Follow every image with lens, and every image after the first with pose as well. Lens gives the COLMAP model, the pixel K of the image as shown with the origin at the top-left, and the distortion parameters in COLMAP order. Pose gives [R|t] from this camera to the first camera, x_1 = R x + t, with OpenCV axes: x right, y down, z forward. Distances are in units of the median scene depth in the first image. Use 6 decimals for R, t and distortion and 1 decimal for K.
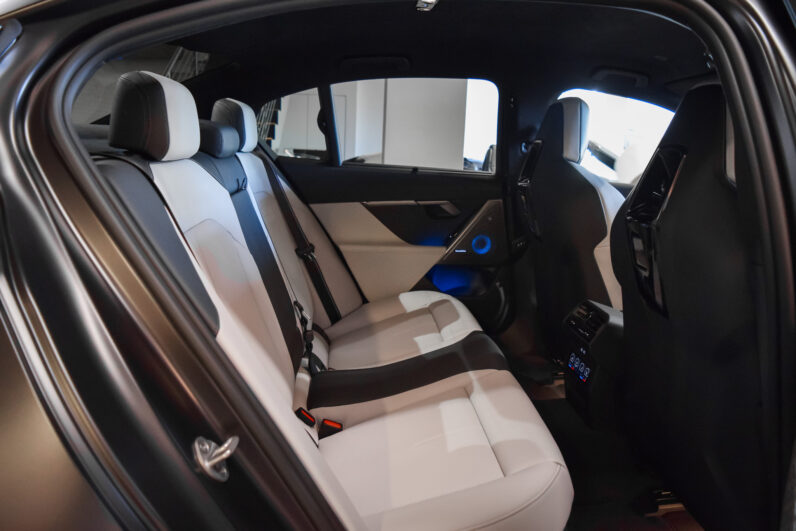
lens RADIAL K [[623.2, 0, 398.0], [0, 623.2, 265.5], [0, 0, 1]] dist [-0.088523, 0.001493]
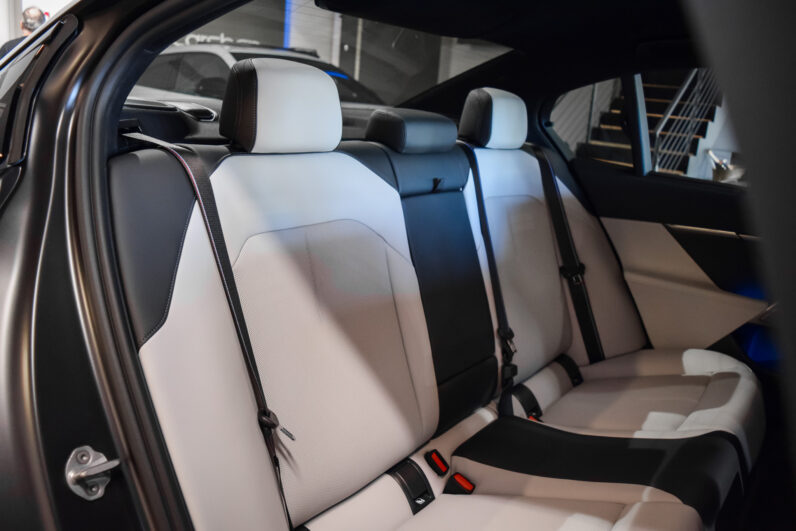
lens RADIAL K [[623.2, 0, 398.0], [0, 623.2, 265.5], [0, 0, 1]] dist [-0.088523, 0.001493]
pose [[0.748616, 0.189838, -0.635245, 0.206629], [-0.178929, 0.980428, 0.082131, -0.056922], [0.638404, 0.052179, 0.767931, 0.198105]]
